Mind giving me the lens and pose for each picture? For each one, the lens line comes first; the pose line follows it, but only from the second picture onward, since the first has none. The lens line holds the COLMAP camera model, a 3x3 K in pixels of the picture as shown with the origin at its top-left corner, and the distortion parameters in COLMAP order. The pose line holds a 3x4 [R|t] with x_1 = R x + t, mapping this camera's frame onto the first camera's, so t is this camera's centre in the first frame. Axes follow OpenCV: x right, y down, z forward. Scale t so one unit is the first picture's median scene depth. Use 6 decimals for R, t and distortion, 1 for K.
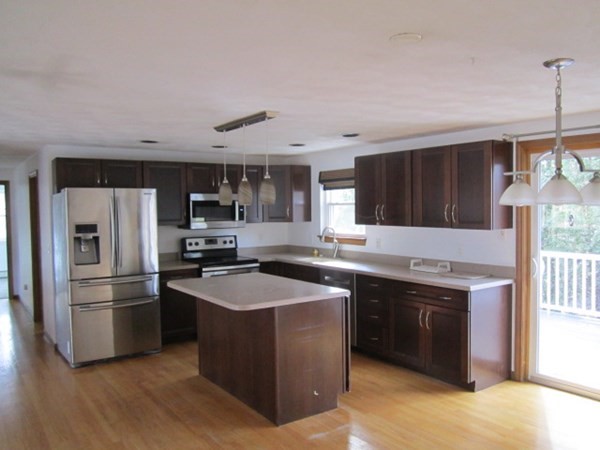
lens RADIAL K [[493.5, 0, 300.0], [0, 493.5, 225.0], [0, 0, 1]] dist [-0.007993, -0.005631]
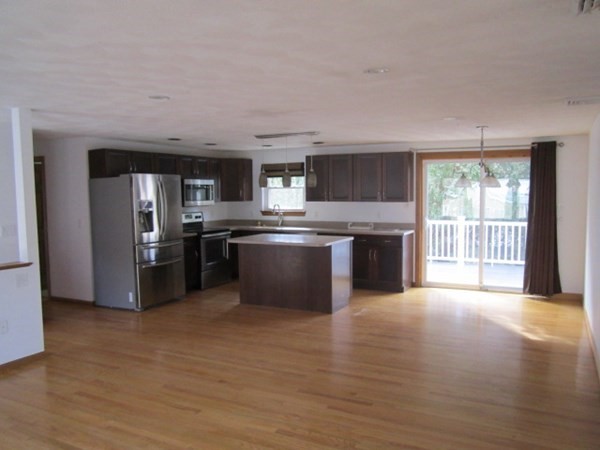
lens RADIAL K [[493.5, 0, 300.0], [0, 493.5, 225.0], [0, 0, 1]] dist [-0.007993, -0.005631]
pose [[0.888127, -0.028432, 0.458718, -0.615705], [0.016174, 0.999400, 0.030629, 0.024832], [-0.459313, -0.019783, 0.888054, -0.322874]]
